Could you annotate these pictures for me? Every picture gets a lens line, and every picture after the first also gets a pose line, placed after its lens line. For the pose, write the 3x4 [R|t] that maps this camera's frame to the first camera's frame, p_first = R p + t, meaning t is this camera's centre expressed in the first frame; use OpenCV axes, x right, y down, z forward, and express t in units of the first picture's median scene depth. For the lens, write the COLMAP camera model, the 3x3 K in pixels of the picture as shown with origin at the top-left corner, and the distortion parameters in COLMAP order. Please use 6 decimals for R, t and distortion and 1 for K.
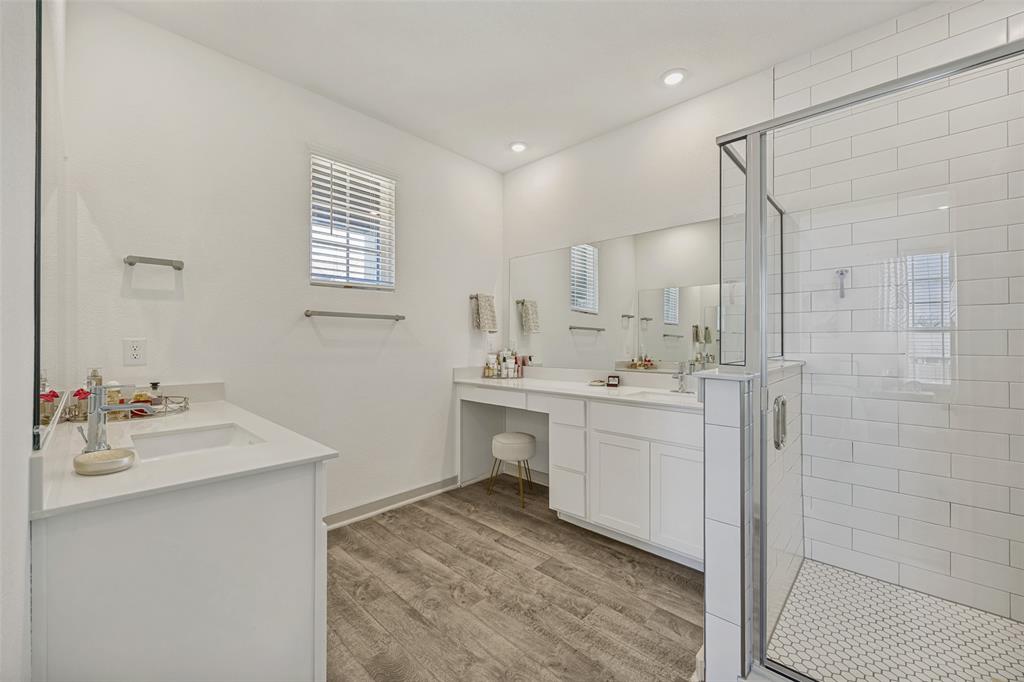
lens RADIAL K [[396.1, 0, 508.4], [0, 396.1, 343.4], [0, 0, 1]] dist [0.001750, -0.000233]
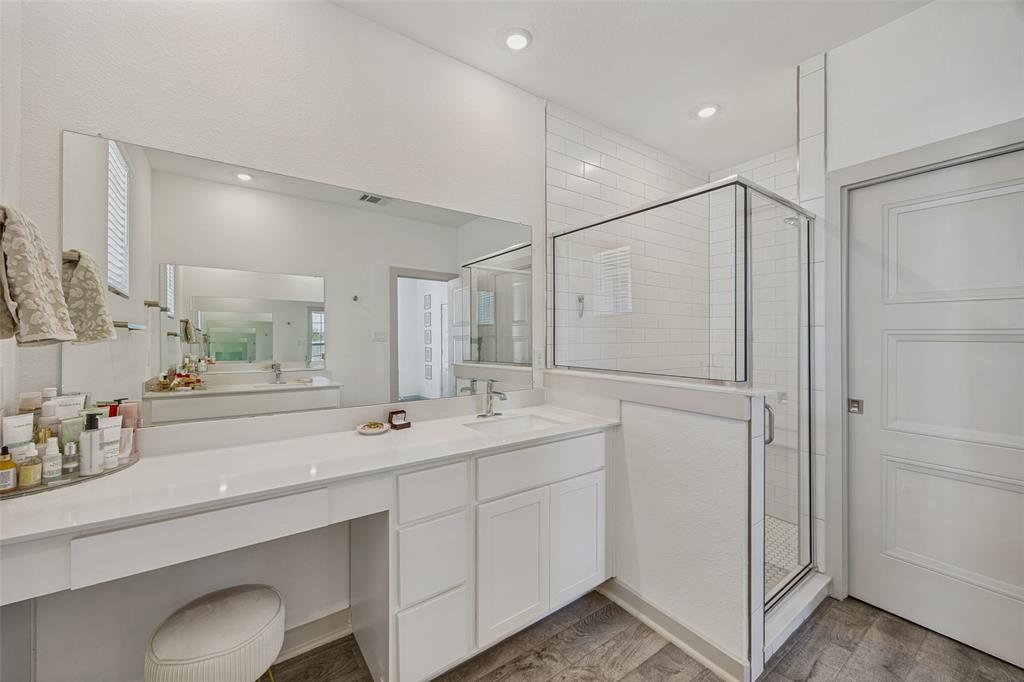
lens RADIAL K [[396.1, 0, 513.4], [0, 396.1, 334.8], [0, 0, 1]] dist [0.001750, -0.000233]
pose [[0.190065, 0.001455, 0.981771, -0.327885], [-0.000508, 0.999999, -0.001384, -0.039548], [-0.981771, -0.000235, 0.190065, 0.687721]]
